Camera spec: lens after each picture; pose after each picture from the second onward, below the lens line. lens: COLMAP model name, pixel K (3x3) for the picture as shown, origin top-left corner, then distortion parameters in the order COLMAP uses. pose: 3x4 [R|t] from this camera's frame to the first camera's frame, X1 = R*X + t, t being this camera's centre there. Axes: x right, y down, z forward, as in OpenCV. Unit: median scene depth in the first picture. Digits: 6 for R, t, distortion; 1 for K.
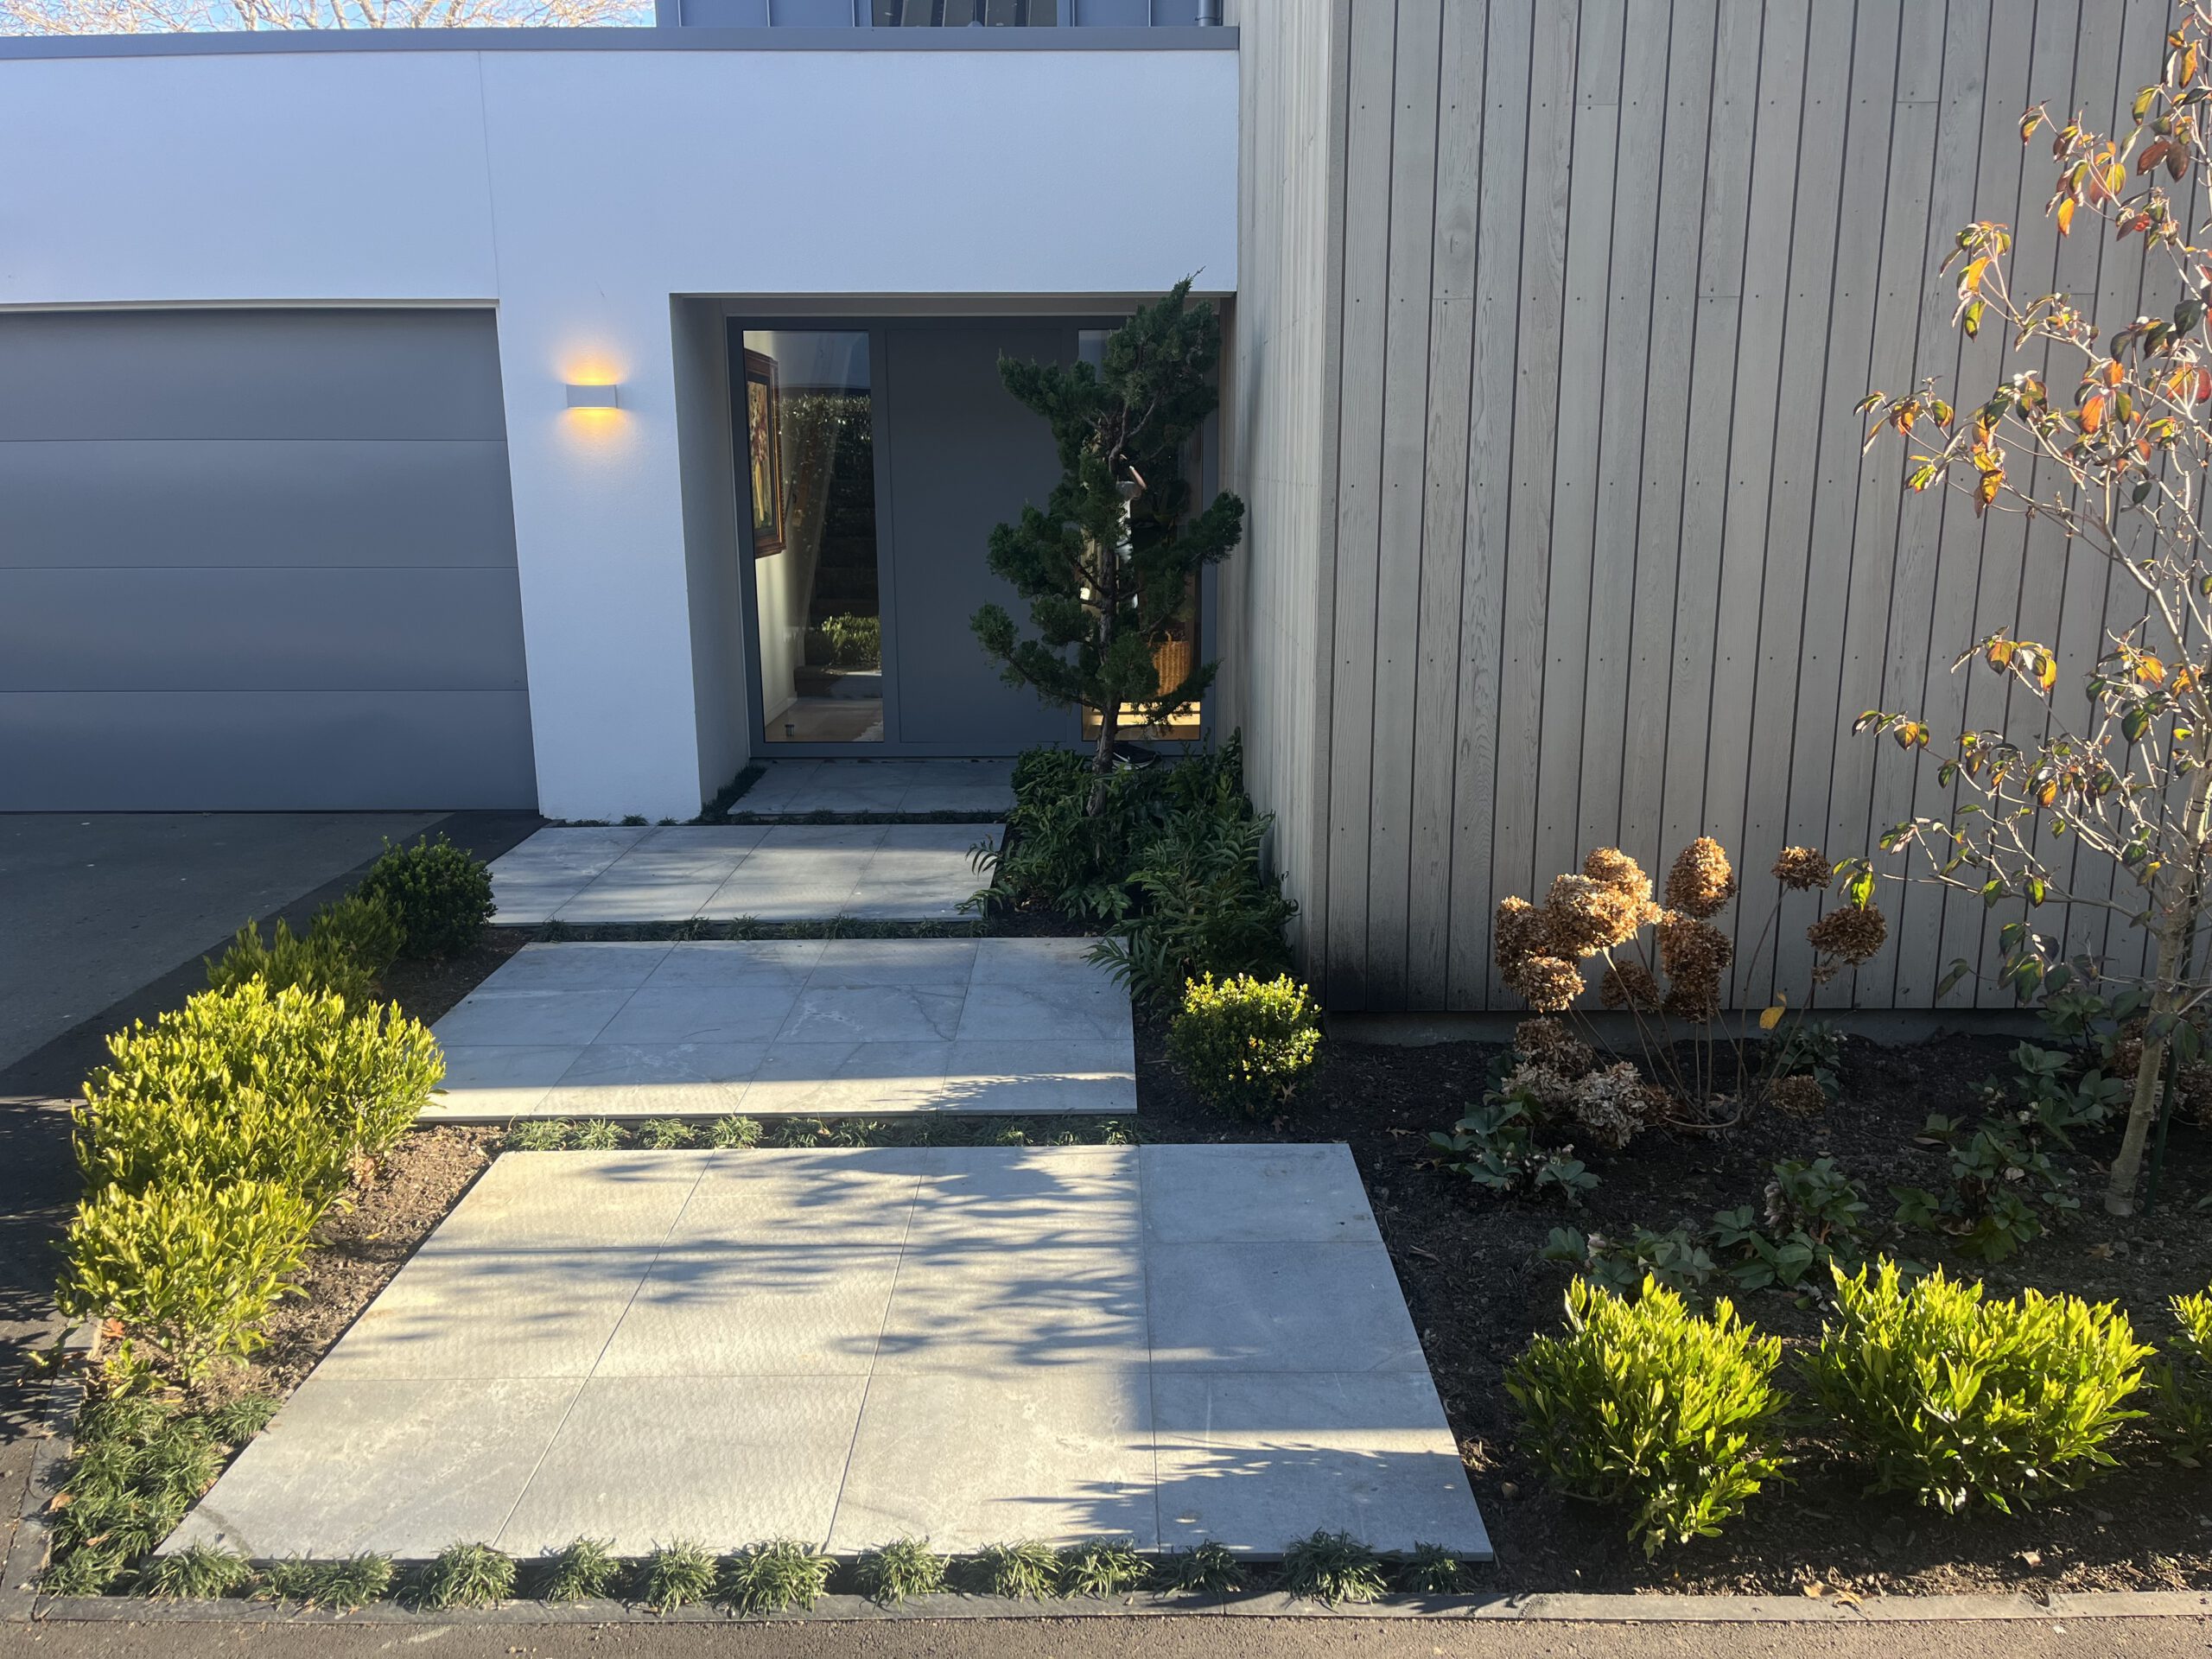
lens RADIAL K [[1669.0, 0, 1106.0], [0, 1669.0, 829.5], [0, 0, 1]] dist [0.007988, 0.002312]
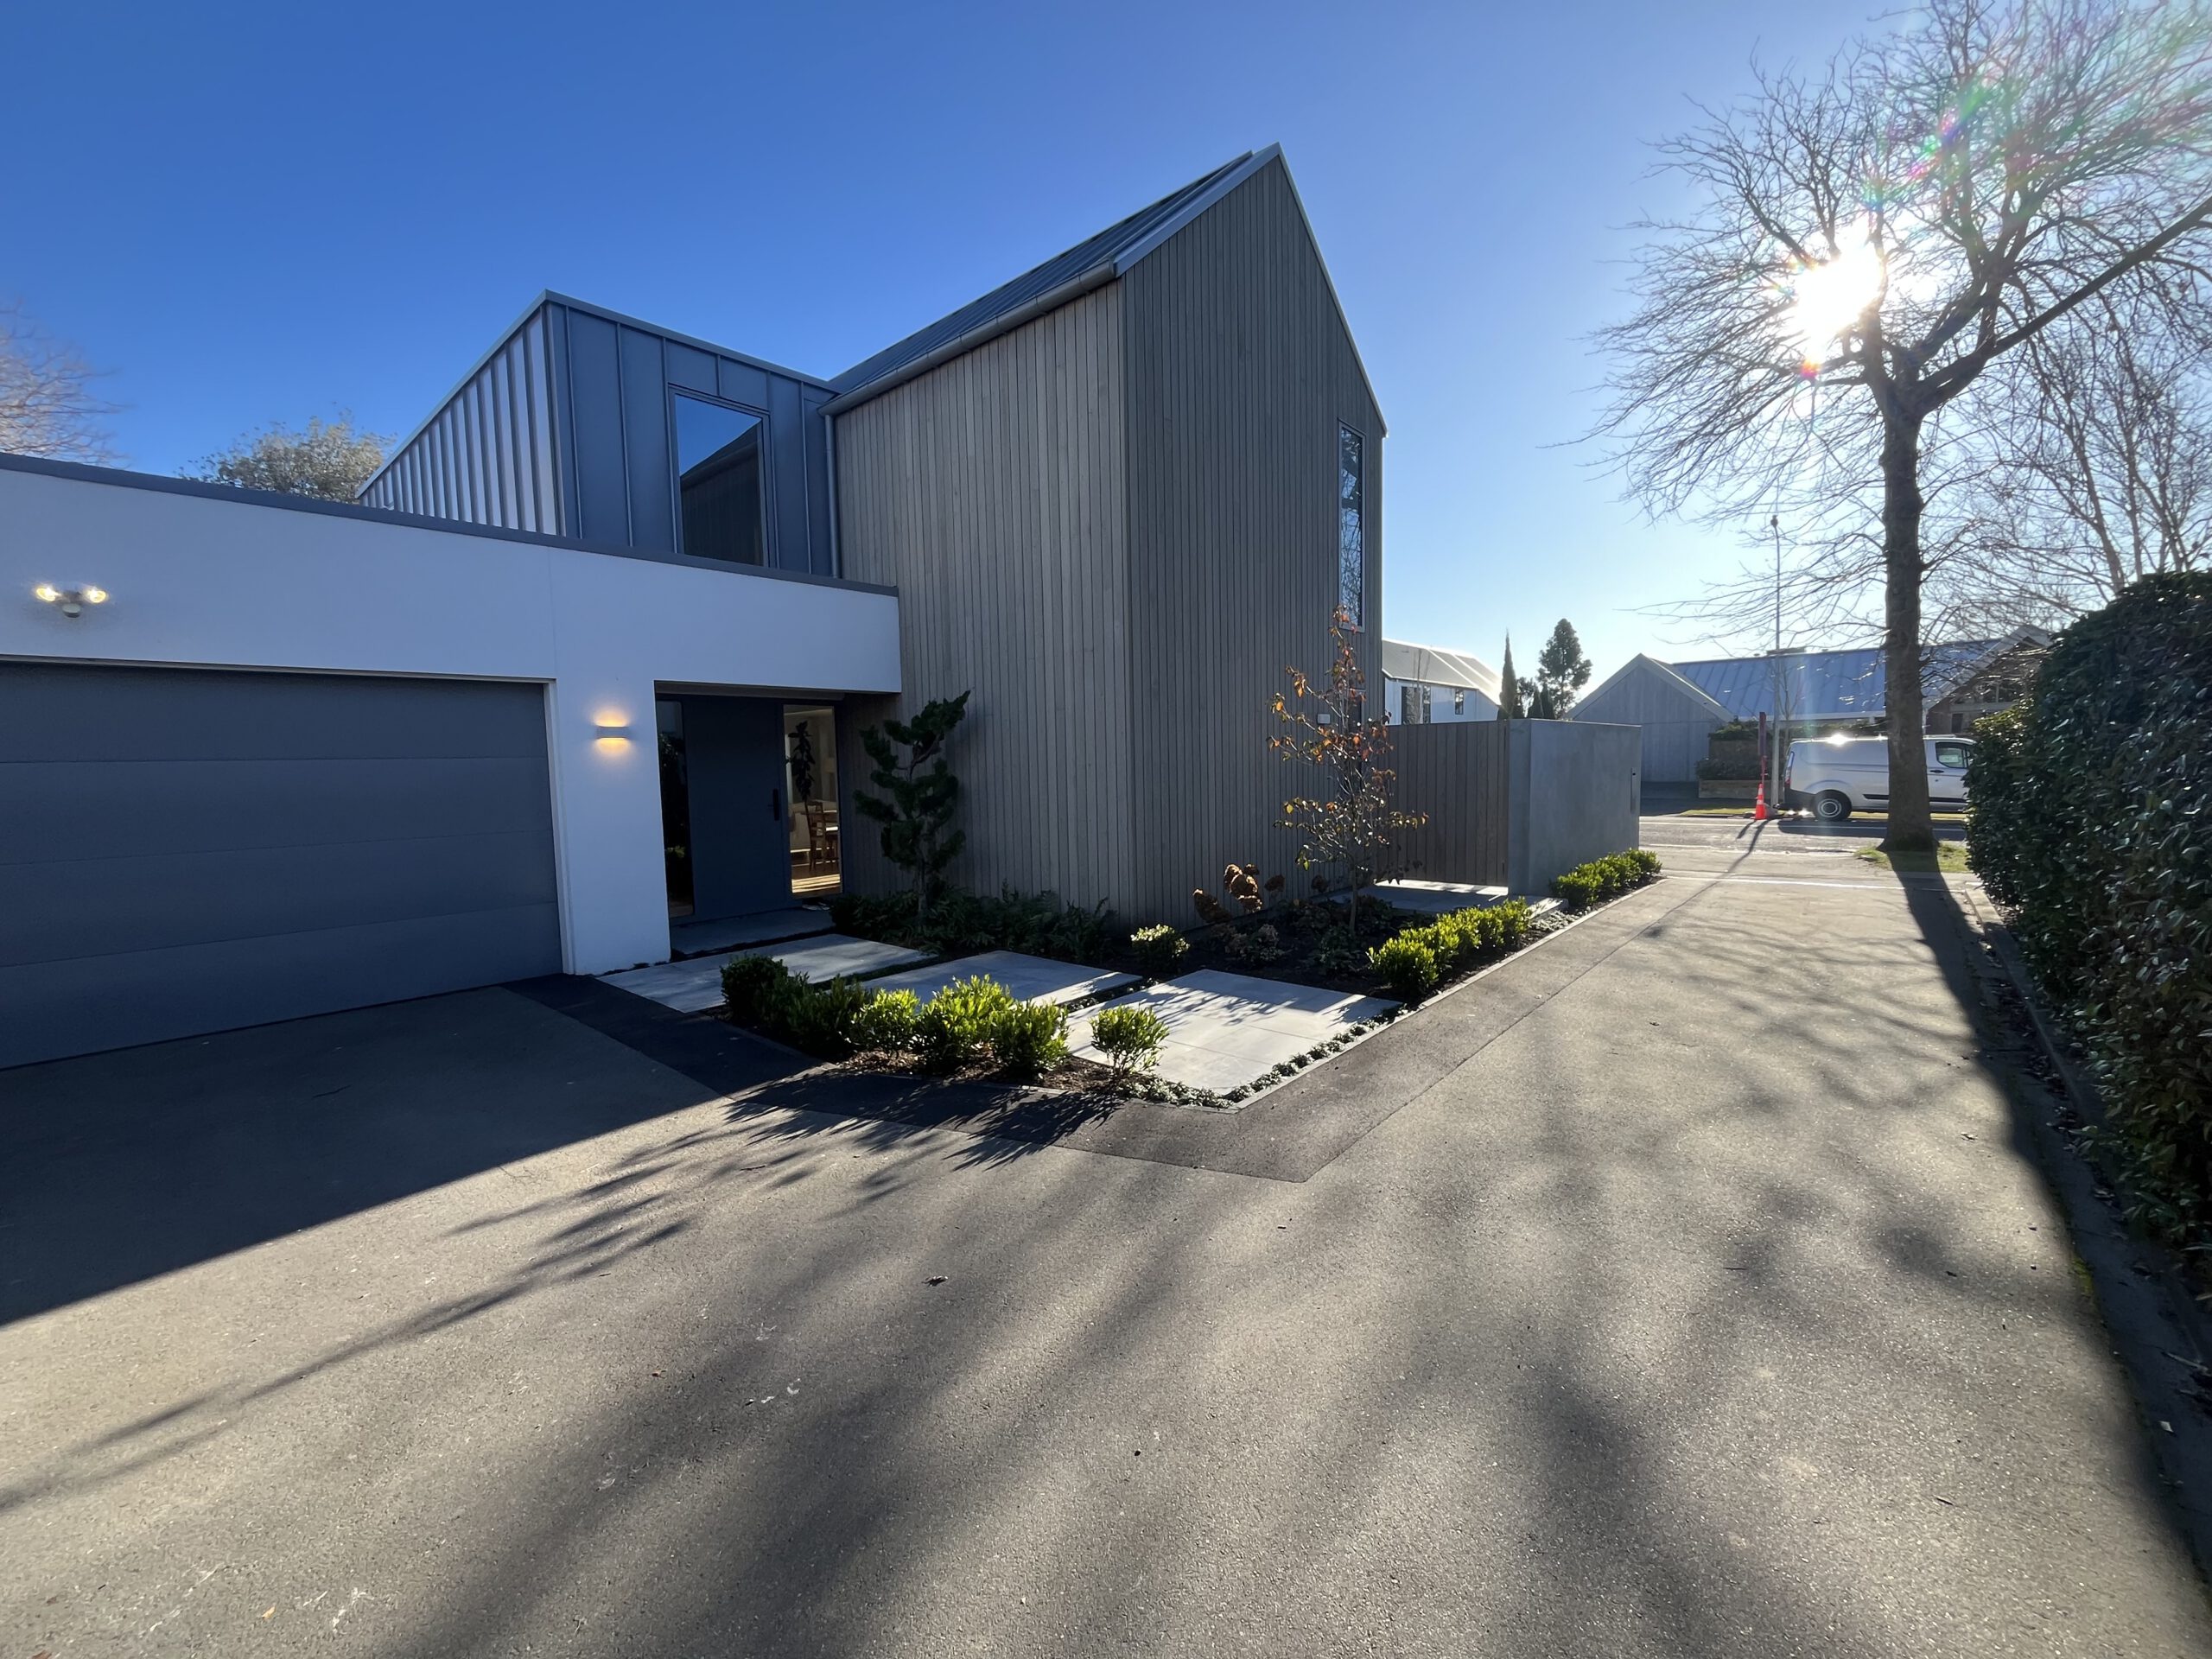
lens RADIAL K [[899.4, 0, 1106.0], [0, 899.4, 829.5], [0, 0, 1]] dist [-0.000113, -0.000005]
pose [[0.668910, -0.069844, 0.740055, -1.373149], [0.182713, 0.980481, -0.072613, 0.024370], [-0.720539, 0.183789, 0.668615, -0.036398]]
